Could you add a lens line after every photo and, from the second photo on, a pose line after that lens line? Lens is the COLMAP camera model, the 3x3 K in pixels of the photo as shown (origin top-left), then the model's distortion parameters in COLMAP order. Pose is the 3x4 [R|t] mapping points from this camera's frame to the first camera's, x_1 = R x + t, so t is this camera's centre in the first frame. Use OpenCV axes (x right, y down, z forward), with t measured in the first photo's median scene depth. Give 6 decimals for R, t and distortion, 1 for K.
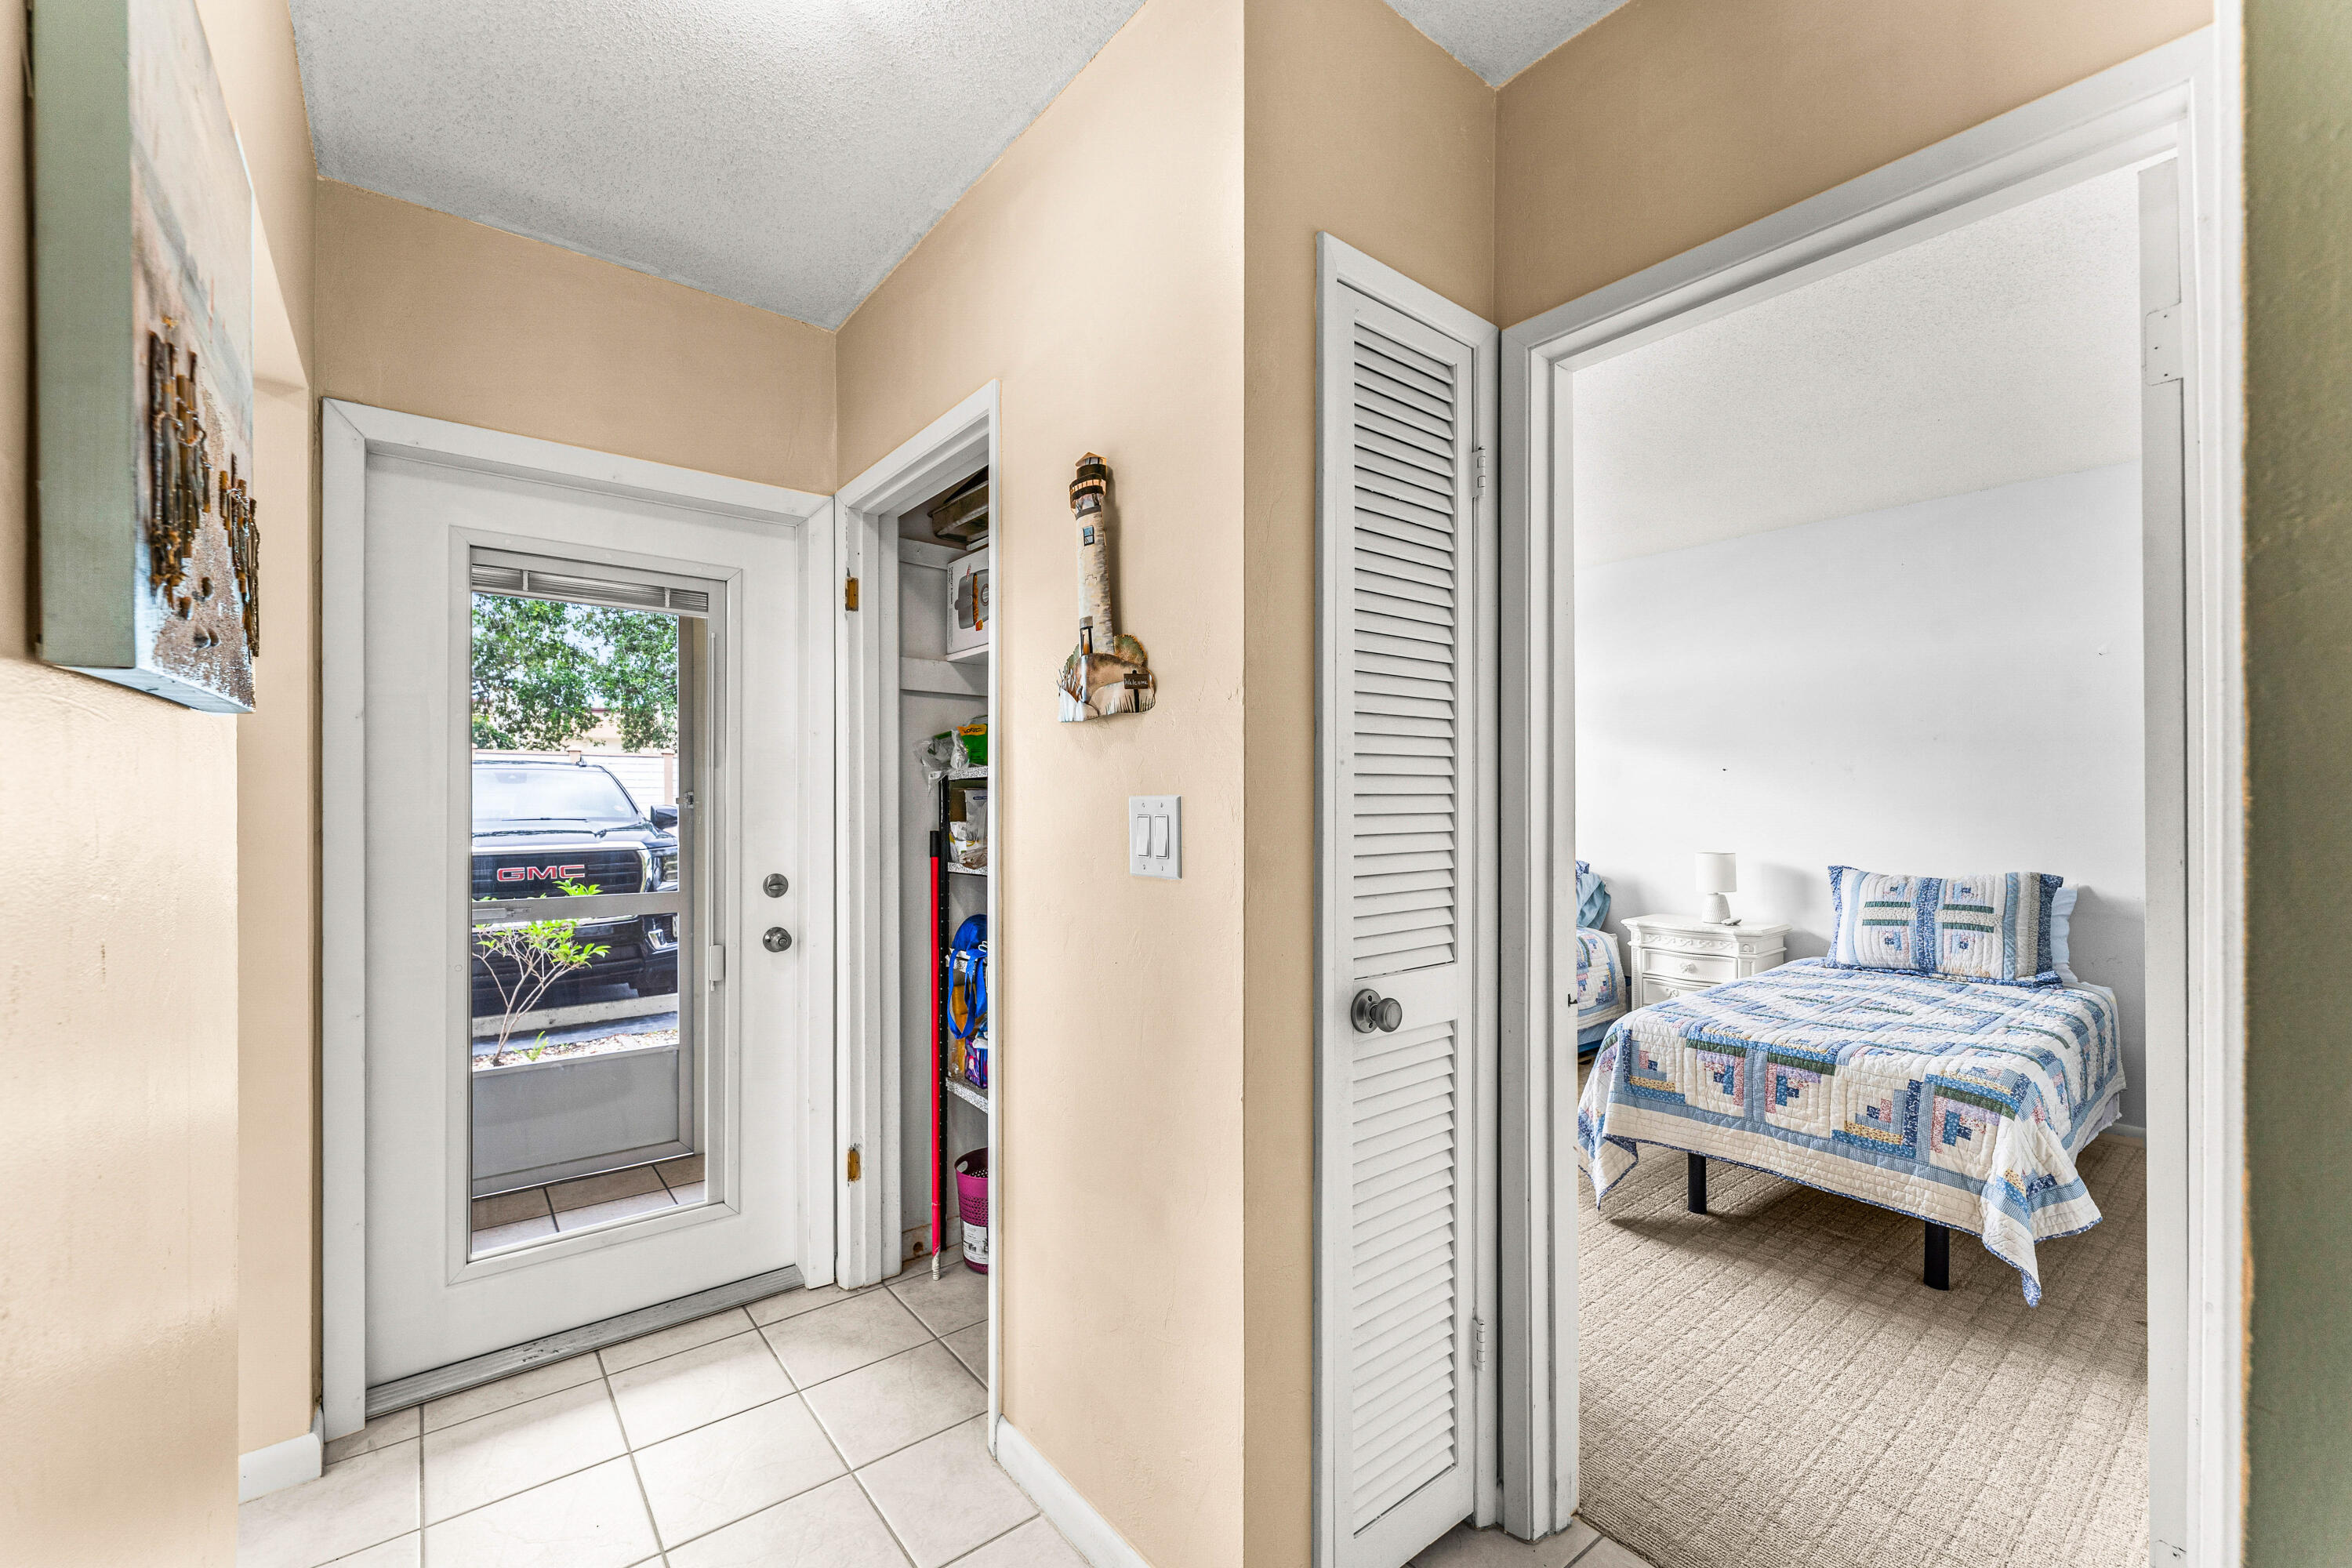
lens RADIAL K [[963.9, 0, 1171.4], [0, 963.9, 801.9], [0, 0, 1]] dist [-0.001559, -0.000057]
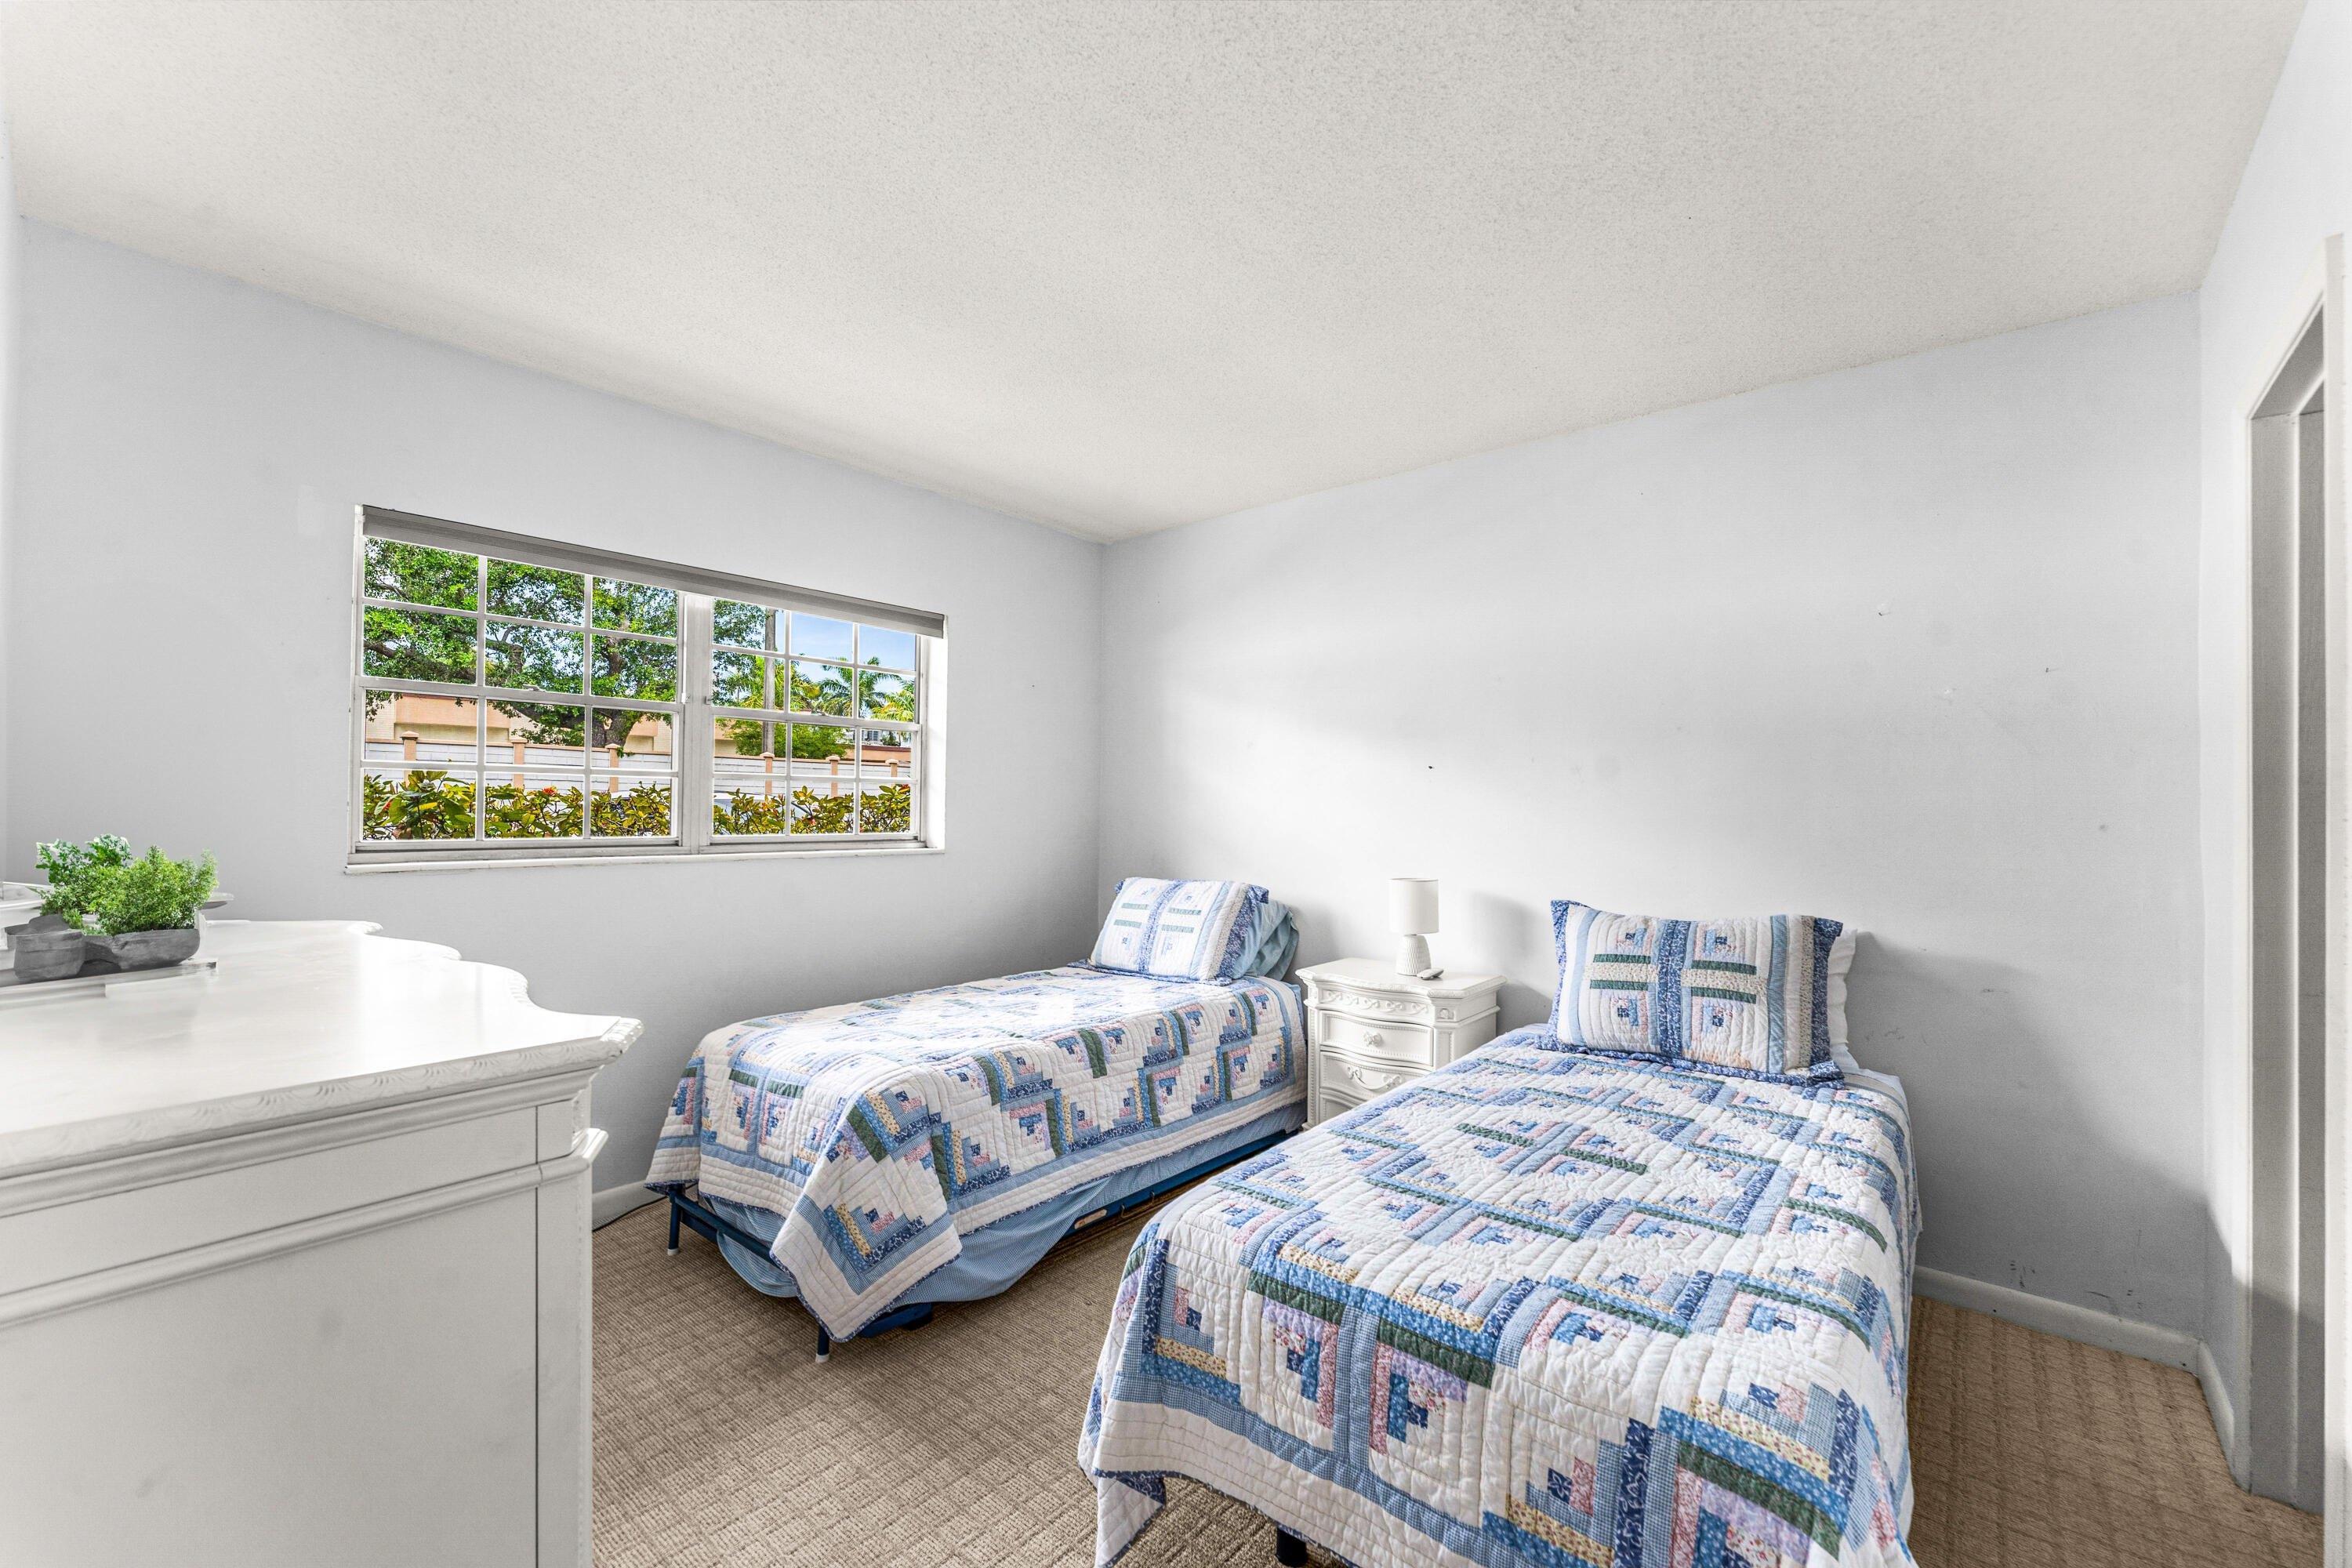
lens RADIAL K [[925.8, 0, 1182.3], [0, 925.8, 795.0], [0, 0, 1]] dist [0.000821, 0.000060]
pose [[0.984504, 0.016669, 0.174565, 0.374113], [-0.015689, 0.999852, -0.006992, -0.004963], [-0.174656, 0.004144, 0.984621, 0.473472]]
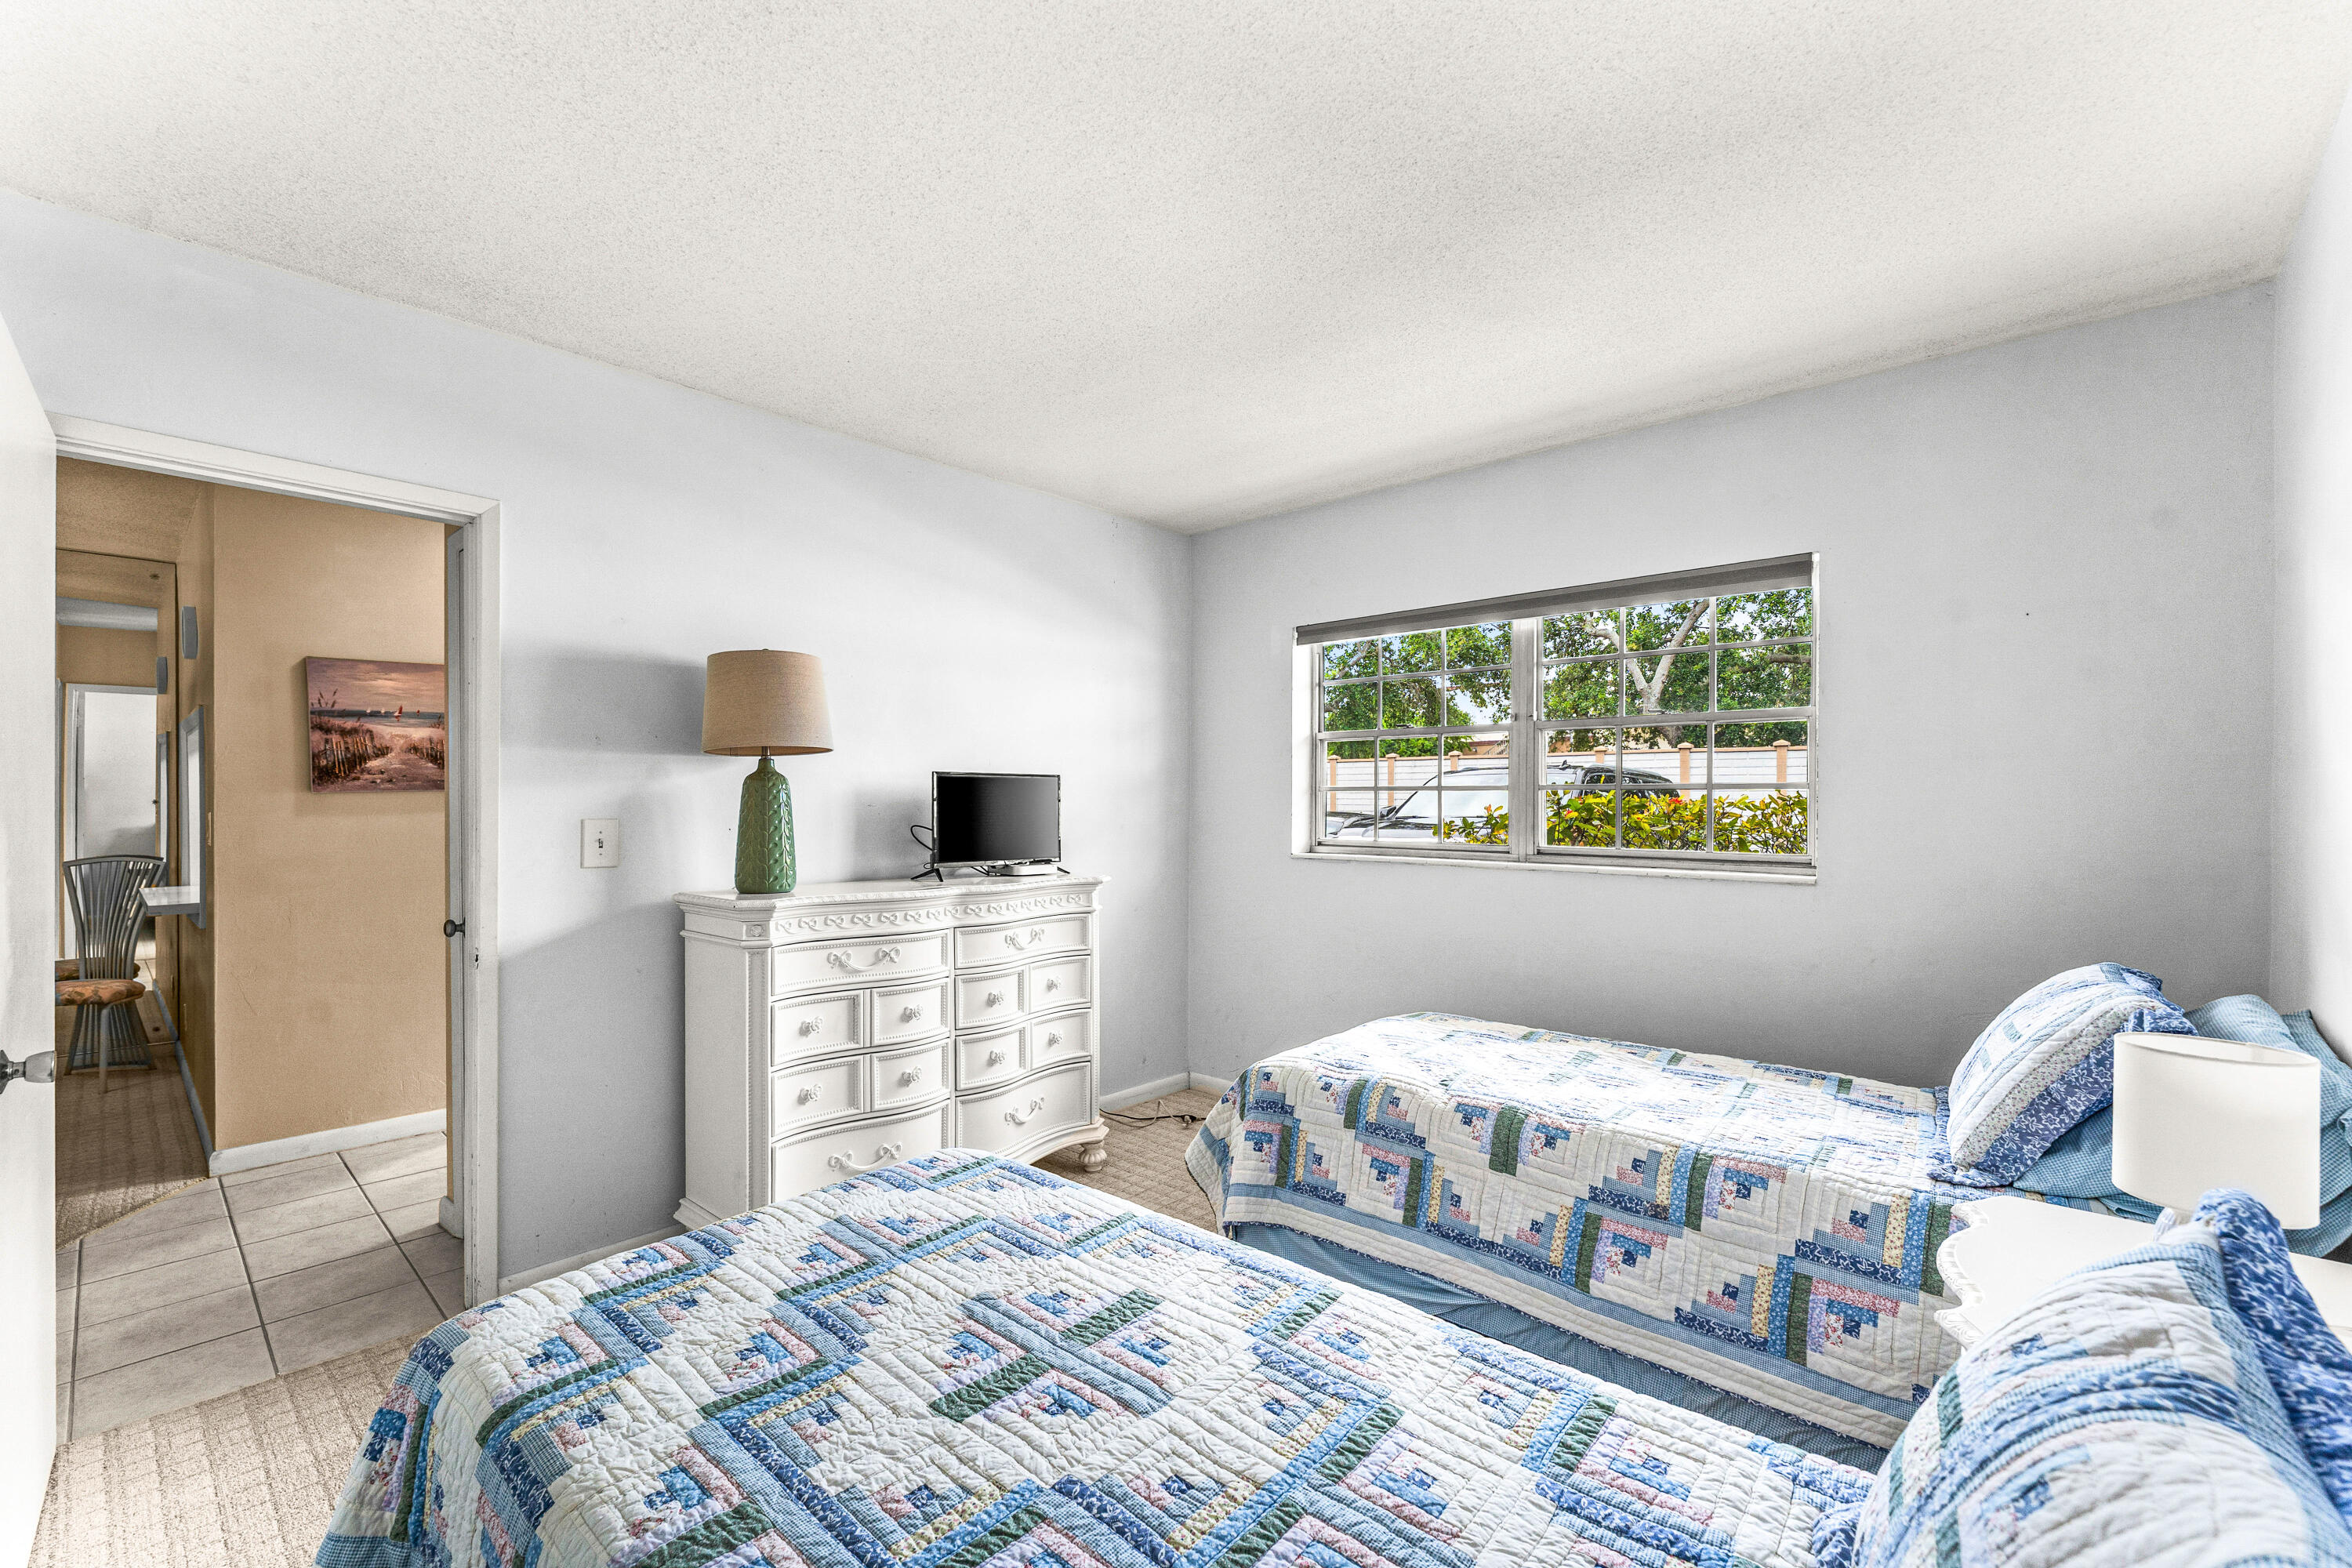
lens RADIAL K [[970.2, 0, 1171.9], [0, 970.2, 792.7], [0, 0, 1]] dist [0.000996, -0.000005]
pose [[0.169087, -0.001433, -0.985600, 1.148098], [0.002364, 0.999997, -0.001048, -0.023003], [0.985598, -0.002153, 0.169090, 1.012928]]
